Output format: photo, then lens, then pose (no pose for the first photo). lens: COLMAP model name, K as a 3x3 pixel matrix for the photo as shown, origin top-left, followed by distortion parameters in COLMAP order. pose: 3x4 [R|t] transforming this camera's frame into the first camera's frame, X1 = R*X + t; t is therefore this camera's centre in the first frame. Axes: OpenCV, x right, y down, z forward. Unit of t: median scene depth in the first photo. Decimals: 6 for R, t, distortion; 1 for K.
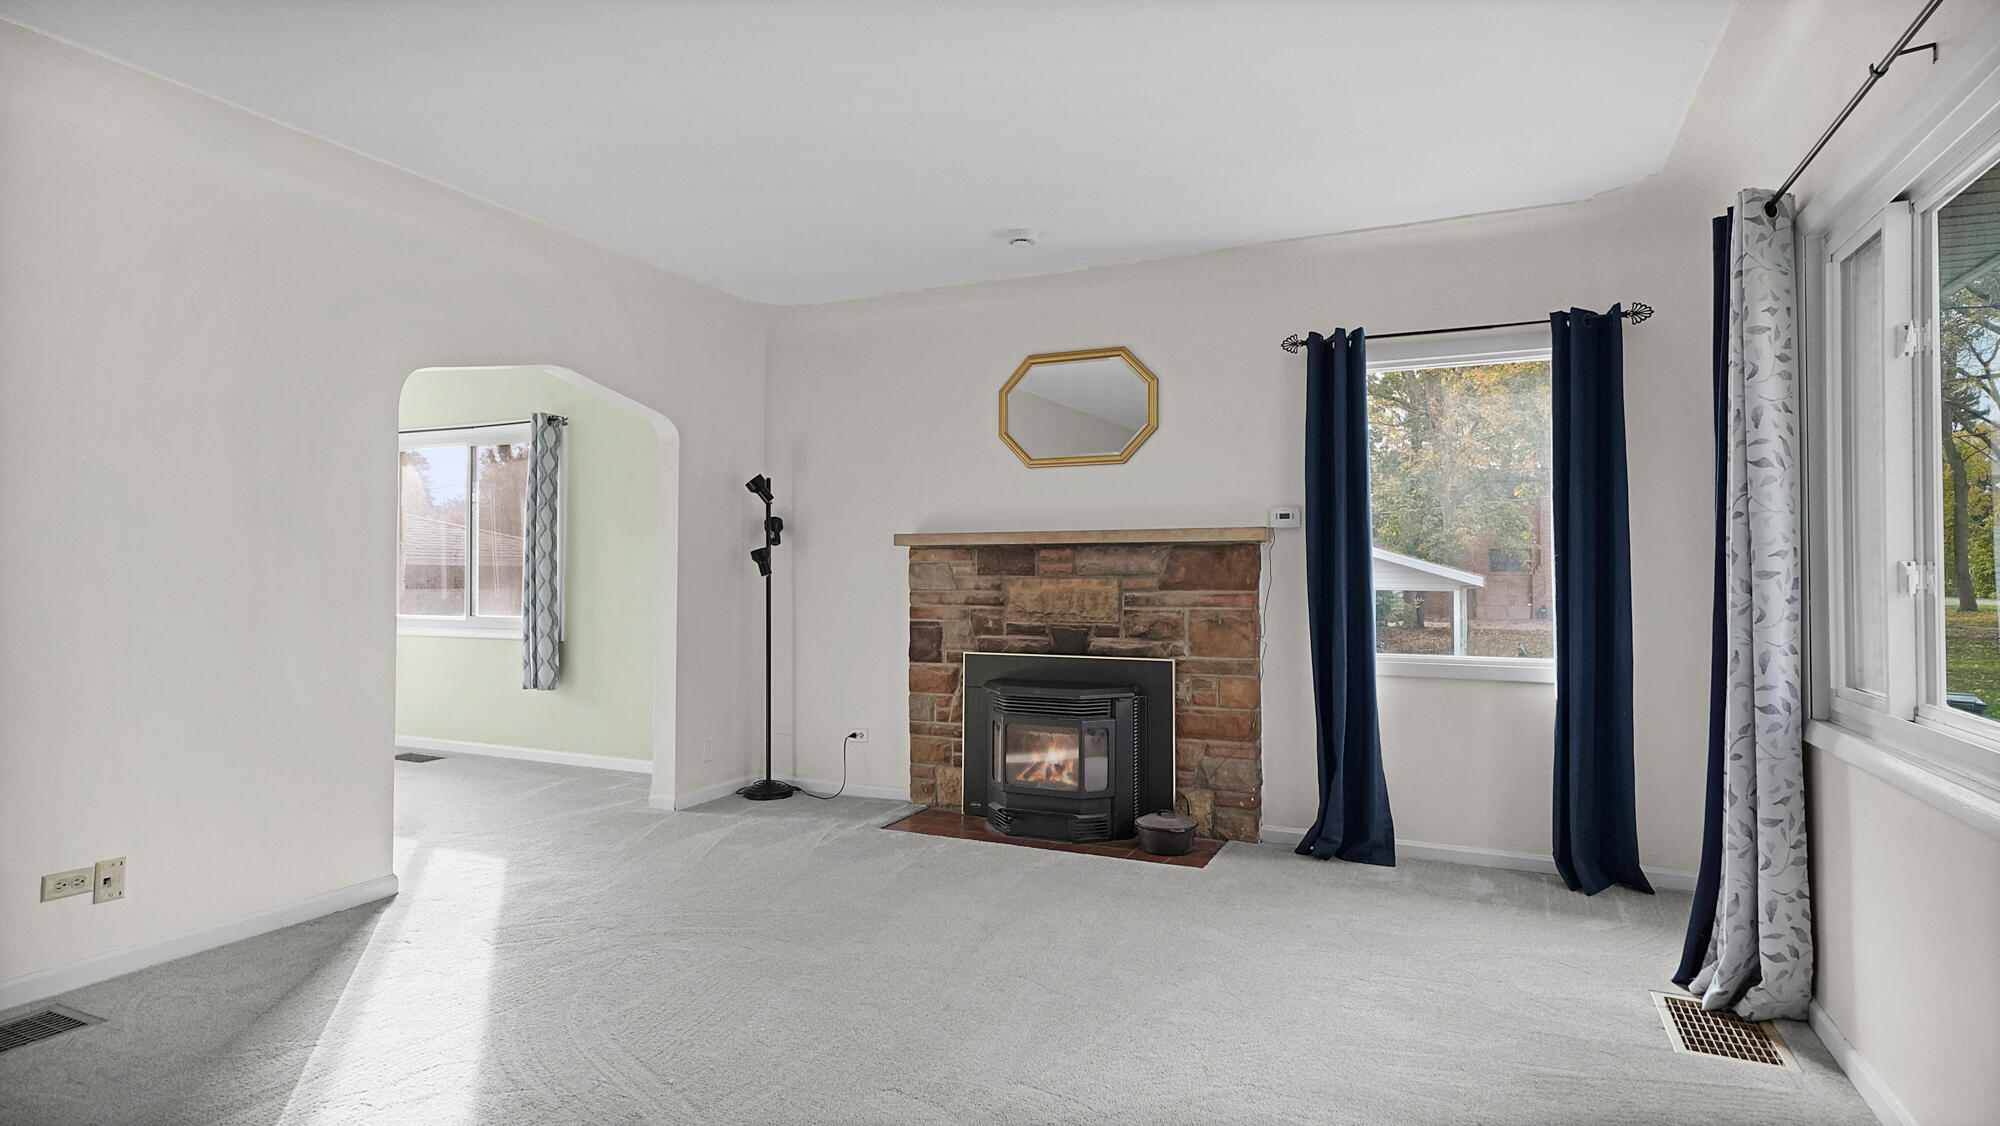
lens RADIAL K [[1073.6, 0, 1005.5], [0, 1073.6, 561.8], [0, 0, 1]] dist [0.020442, 0.000801]
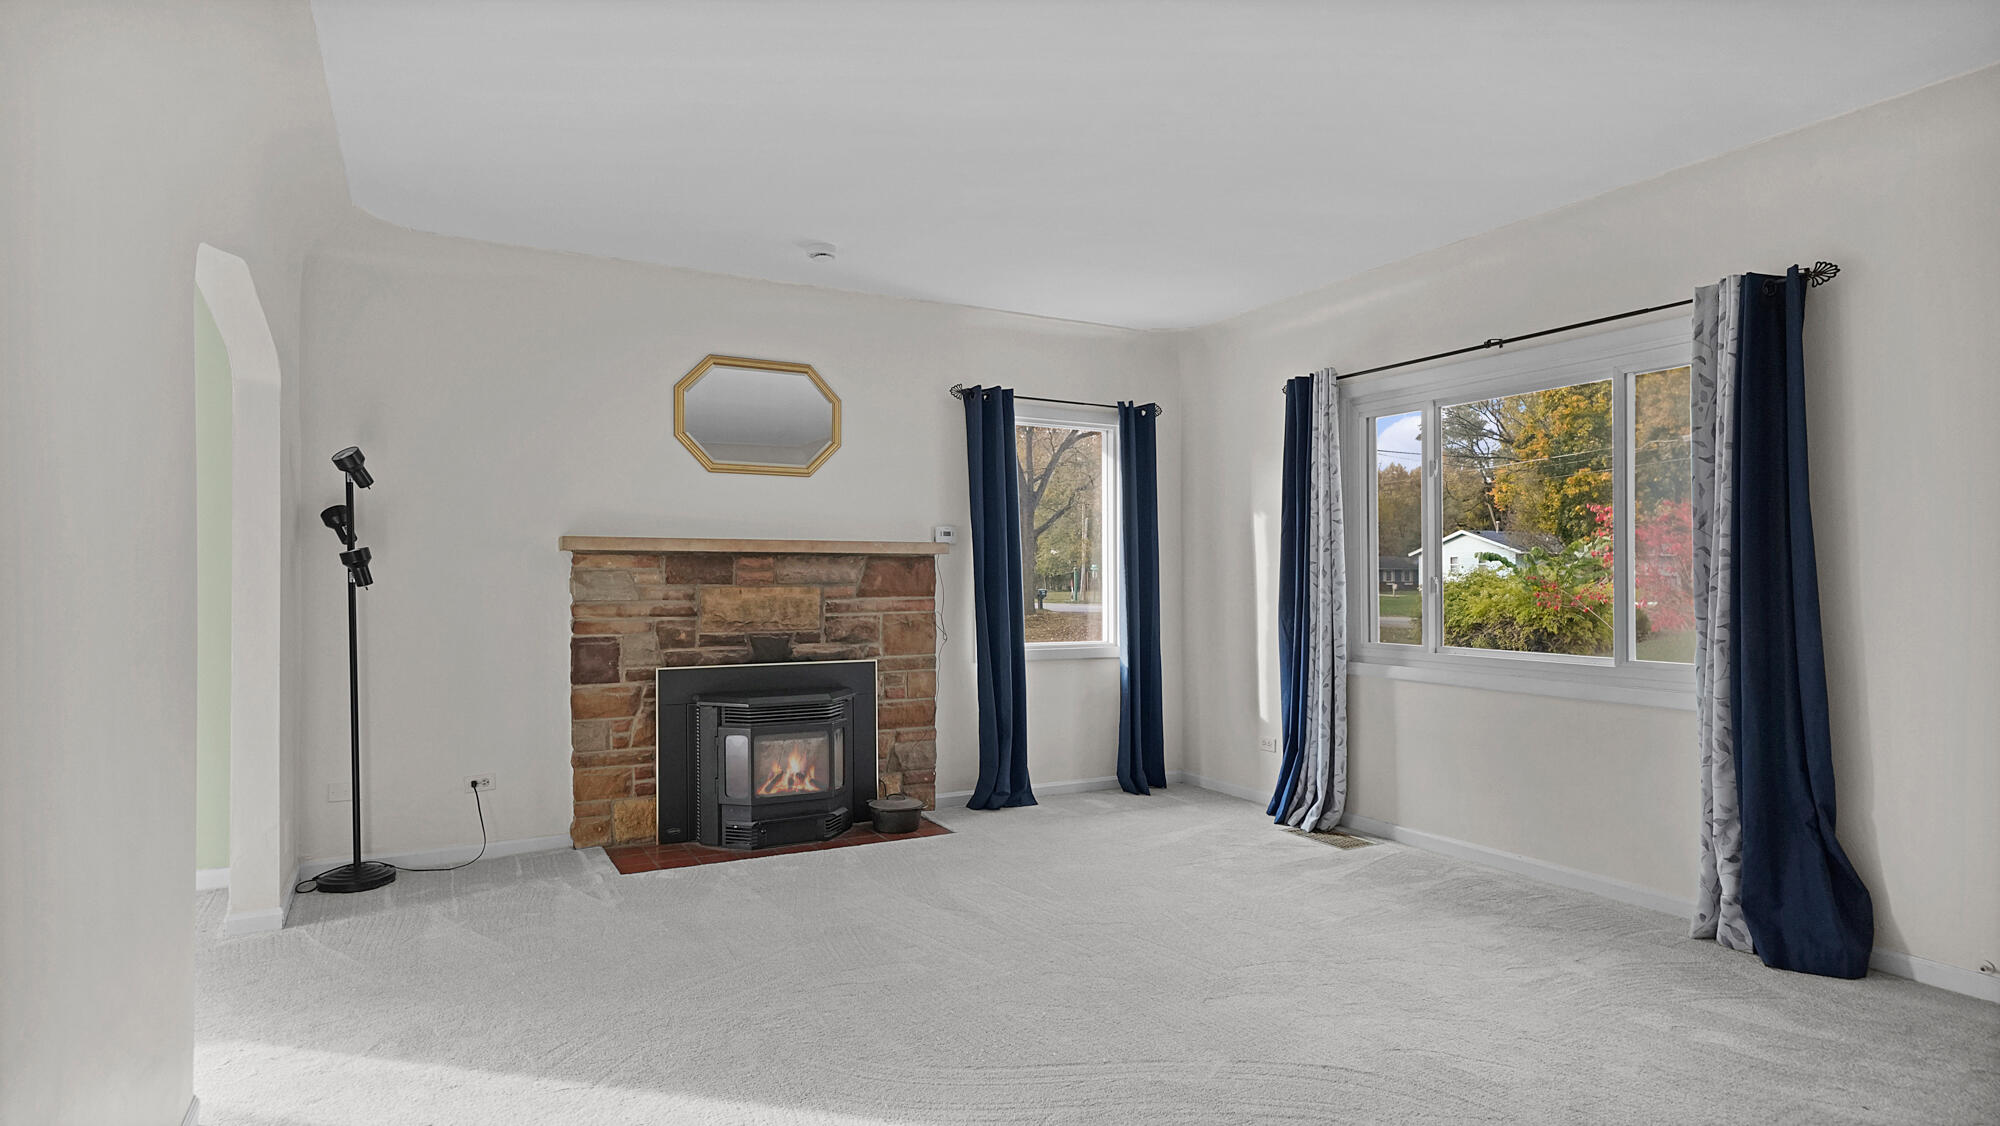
lens RADIAL K [[1073.6, 0, 1003.6], [0, 1073.6, 571.2], [0, 0, 1]] dist [0.020442, 0.000801]
pose [[0.584714, 0.004557, 0.811227, -0.627322], [-0.010536, 0.999943, 0.001976, -0.003542], [-0.811171, -0.009702, 0.584728, 0.231908]]
